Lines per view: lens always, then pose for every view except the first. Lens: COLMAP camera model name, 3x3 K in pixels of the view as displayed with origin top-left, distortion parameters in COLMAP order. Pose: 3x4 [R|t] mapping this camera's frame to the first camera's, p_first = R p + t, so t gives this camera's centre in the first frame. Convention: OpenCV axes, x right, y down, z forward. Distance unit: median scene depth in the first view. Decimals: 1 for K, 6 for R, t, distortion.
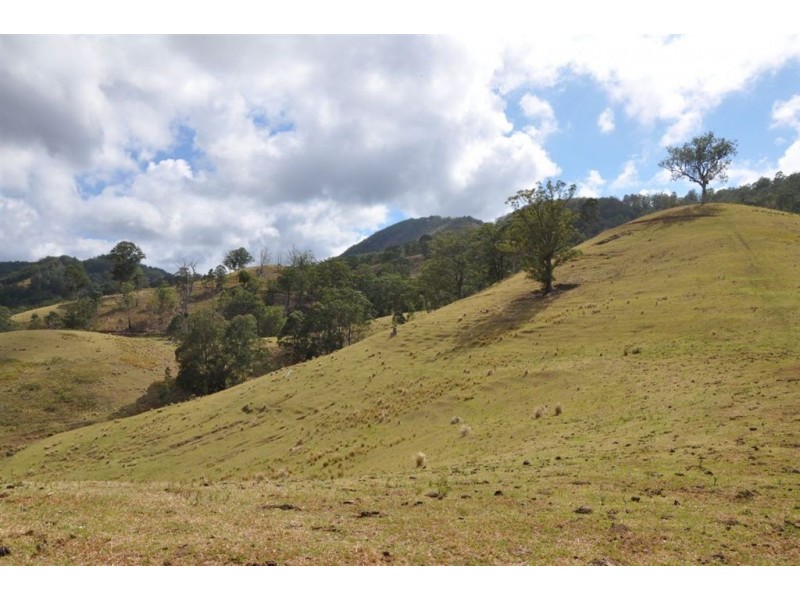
lens RADIAL K [[643.5, 0, 383.0], [0, 643.5, 299.1], [0, 0, 1]] dist [-0.160574, 0.152771]
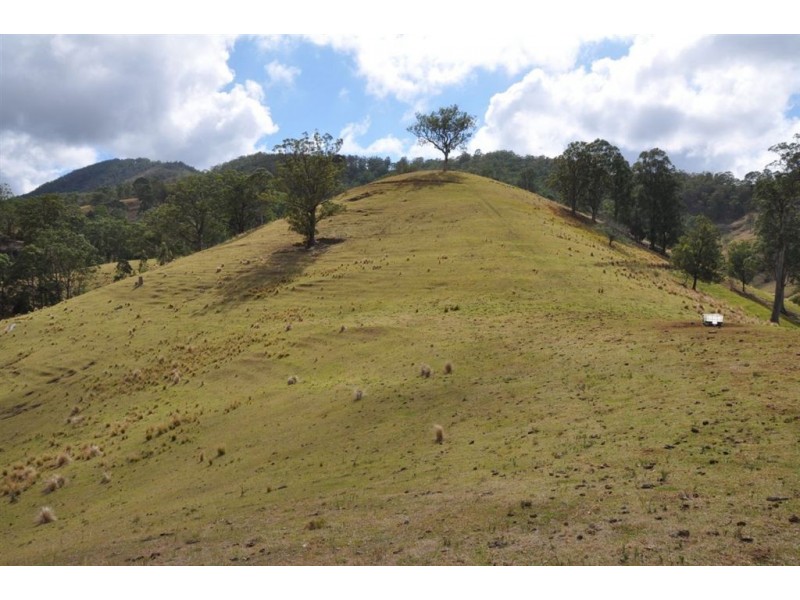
lens RADIAL K [[643.5, 0, 383.0], [0, 643.5, 299.1], [0, 0, 1]] dist [-0.160574, 0.152771]
pose [[0.891534, 0.014070, 0.452735, -0.086857], [-0.047700, 0.996876, 0.062952, 0.003835], [-0.450435, -0.077720, 0.889420, 0.058239]]
